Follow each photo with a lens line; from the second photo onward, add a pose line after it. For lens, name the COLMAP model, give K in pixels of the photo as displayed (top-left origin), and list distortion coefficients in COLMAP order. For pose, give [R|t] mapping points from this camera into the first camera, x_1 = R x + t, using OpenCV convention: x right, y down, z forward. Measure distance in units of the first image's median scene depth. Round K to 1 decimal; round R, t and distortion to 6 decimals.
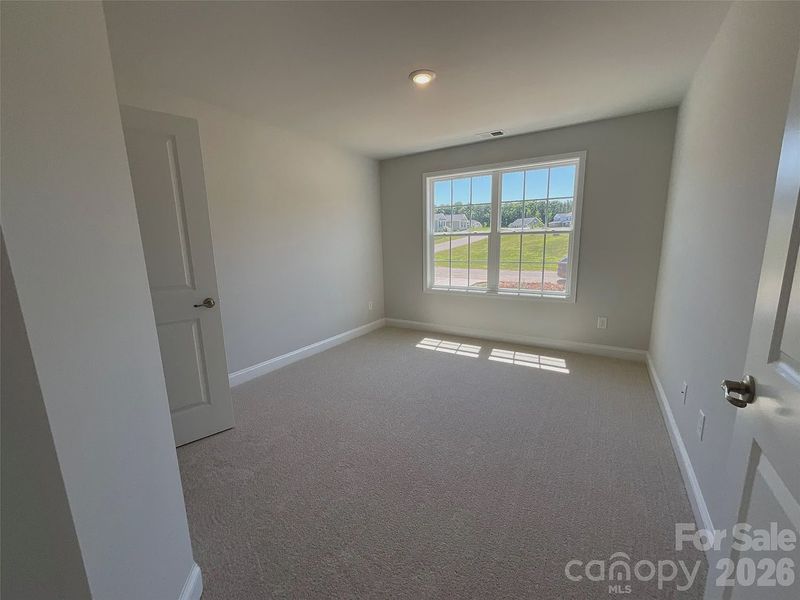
lens RADIAL K [[327.0, 0, 406.6], [0, 327.0, 300.4], [0, 0, 1]] dist [-0.000813, -0.000037]
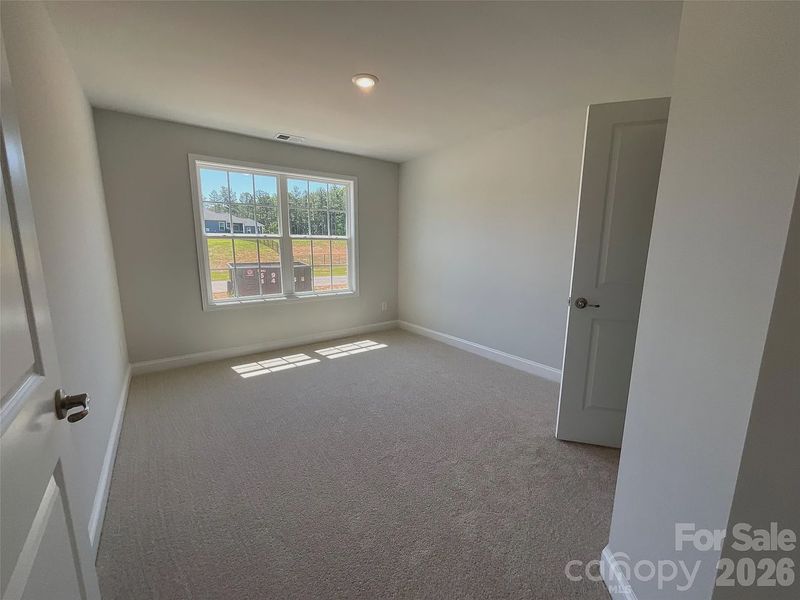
lens RADIAL K [[327.0, 0, 407.0], [0, 327.0, 298.0], [0, 0, 1]] dist [-0.000813, -0.000037]
pose [[0.361633, -0.132216, 0.922898, -0.557216], [0.156754, 0.984424, 0.079607, -0.051265], [-0.919048, 0.115880, 0.376726, 0.335993]]
